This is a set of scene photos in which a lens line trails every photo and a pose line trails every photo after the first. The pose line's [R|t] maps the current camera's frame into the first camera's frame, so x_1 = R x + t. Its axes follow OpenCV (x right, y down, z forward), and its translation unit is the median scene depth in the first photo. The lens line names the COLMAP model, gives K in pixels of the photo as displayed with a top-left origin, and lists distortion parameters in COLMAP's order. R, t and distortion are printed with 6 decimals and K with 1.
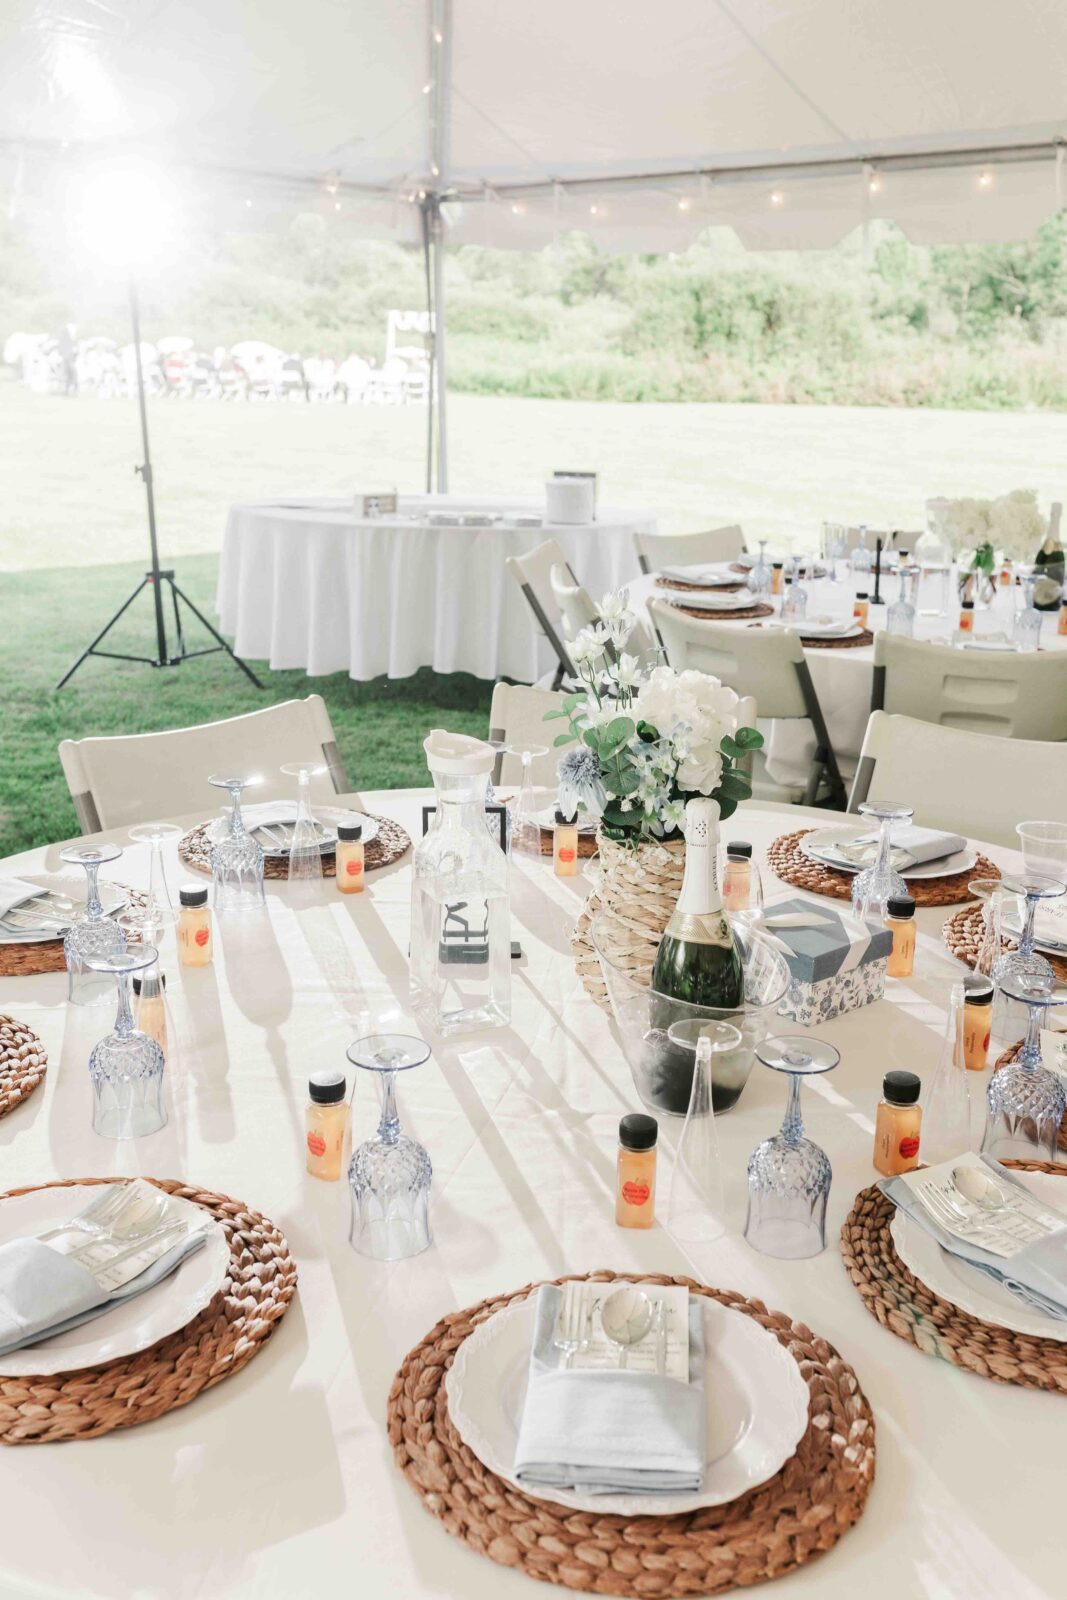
lens RADIAL K [[1565.1, 0, 532.3], [0, 1565.1, 889.4], [0, 0, 1]] dist [-0.002232, 0.002534]
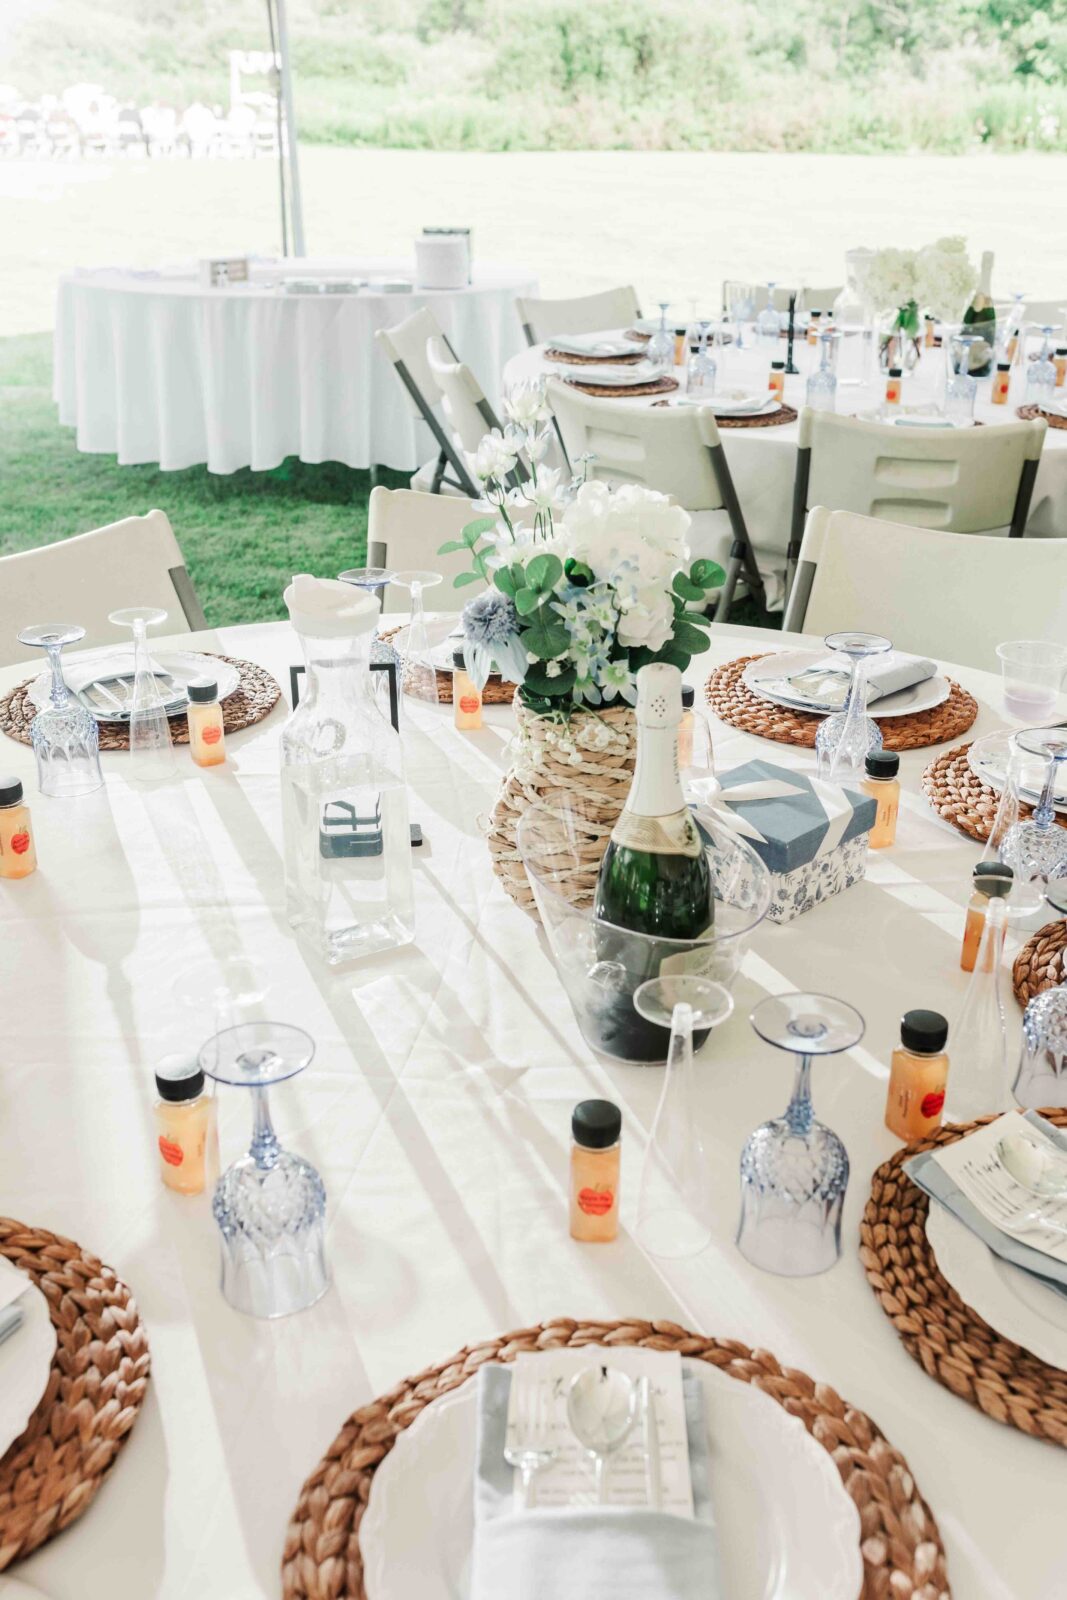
lens RADIAL K [[1565.1, 0, 532.3], [0, 1565.1, 889.4], [0, 0, 1]] dist [-0.002232, 0.002534]
pose [[0.996591, -0.048810, 0.066519, -0.005300], [0.039222, 0.989584, 0.138508, -0.041478], [-0.072587, -0.135427, 0.988125, 0.174407]]
